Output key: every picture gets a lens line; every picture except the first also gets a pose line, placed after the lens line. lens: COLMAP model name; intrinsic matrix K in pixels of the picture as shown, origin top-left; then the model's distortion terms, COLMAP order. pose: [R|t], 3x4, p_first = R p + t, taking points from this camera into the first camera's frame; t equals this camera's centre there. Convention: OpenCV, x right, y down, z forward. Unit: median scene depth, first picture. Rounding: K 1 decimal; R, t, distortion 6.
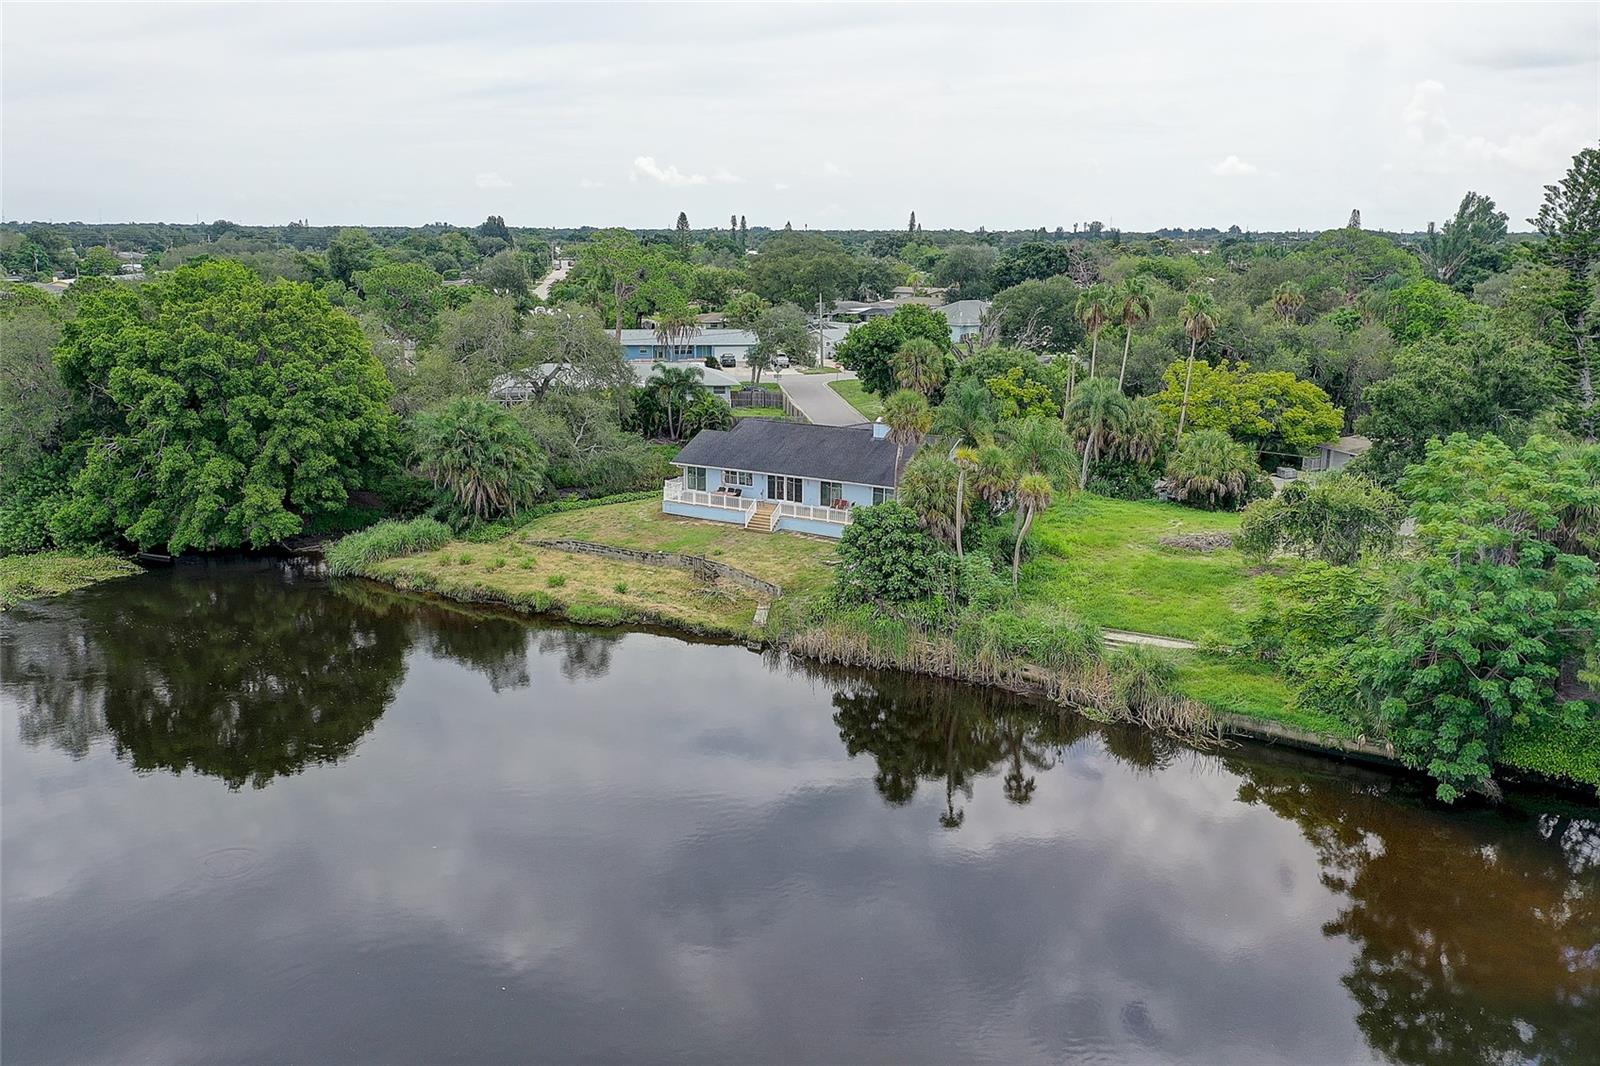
lens RADIAL K [[1244.8, 0, 796.0], [0, 1244.8, 525.1], [0, 0, 1]] dist [0.000641, 0.004617]
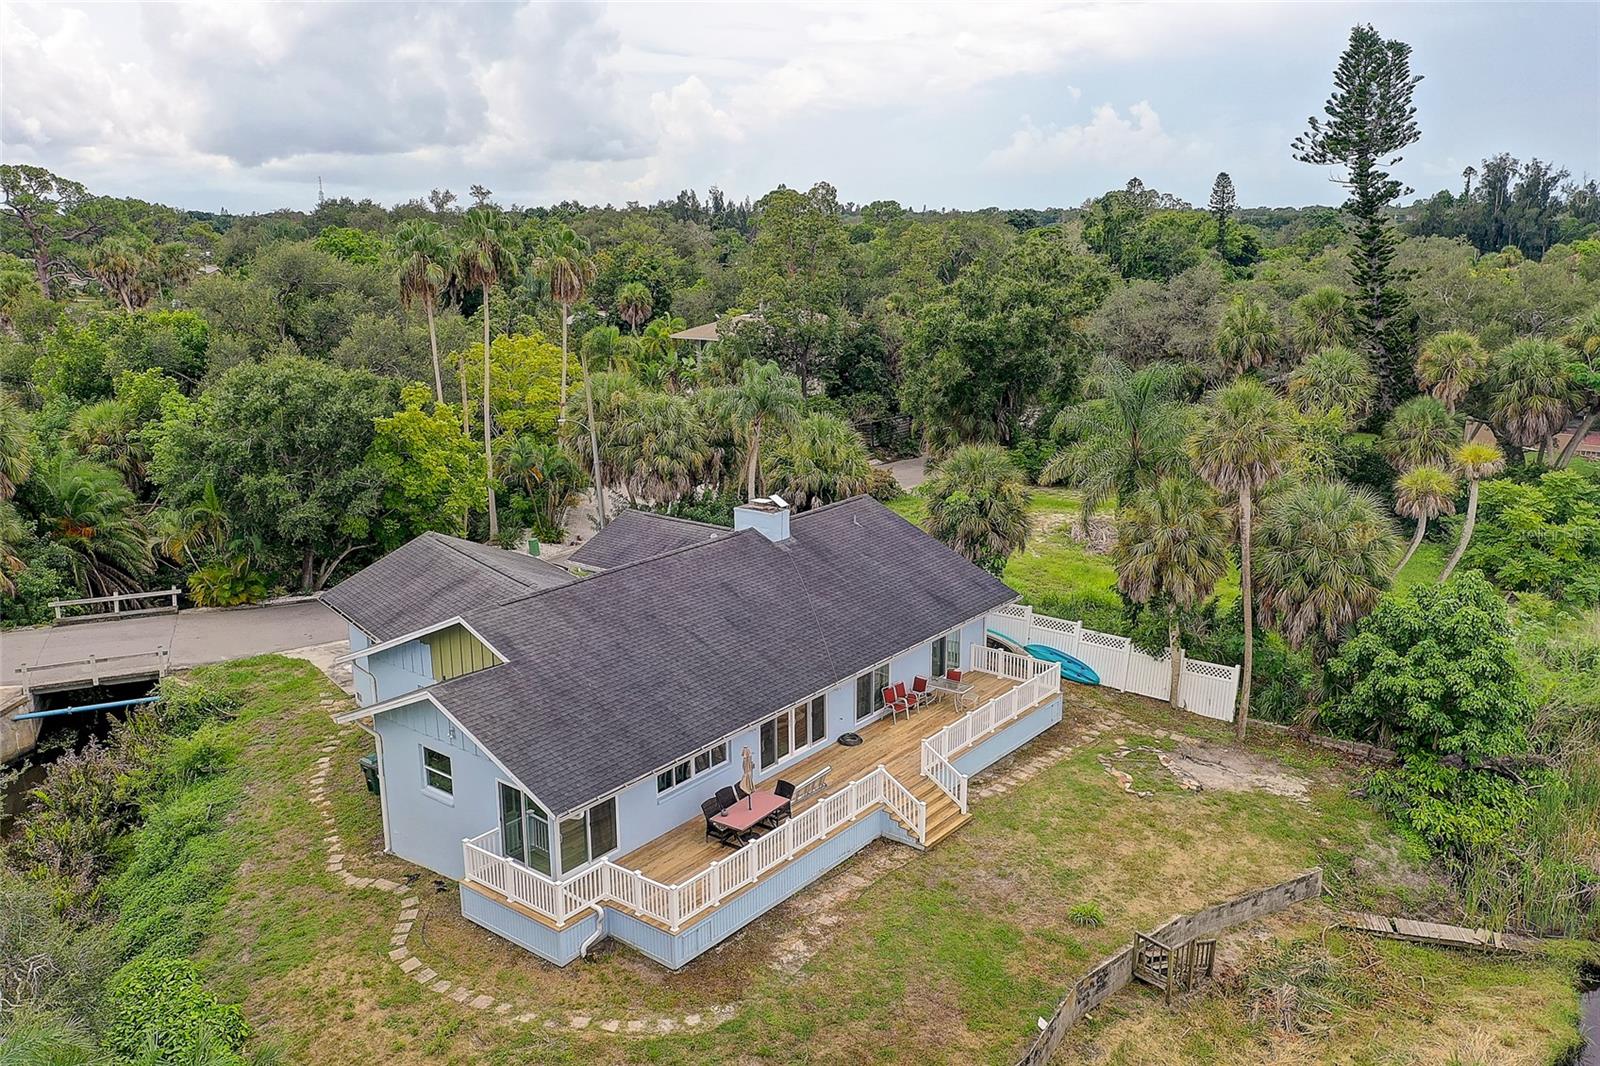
lens RADIAL K [[1255.3, 0, 794.7], [0, 1255.3, 536.2], [0, 0, 1]] dist [-0.001167, 0.002471]
pose [[0.147634, -0.247097, 0.957678, -0.380363], [0.234156, 0.949493, 0.208888, -0.171481], [-0.960924, 0.193407, 0.198037, 0.938966]]
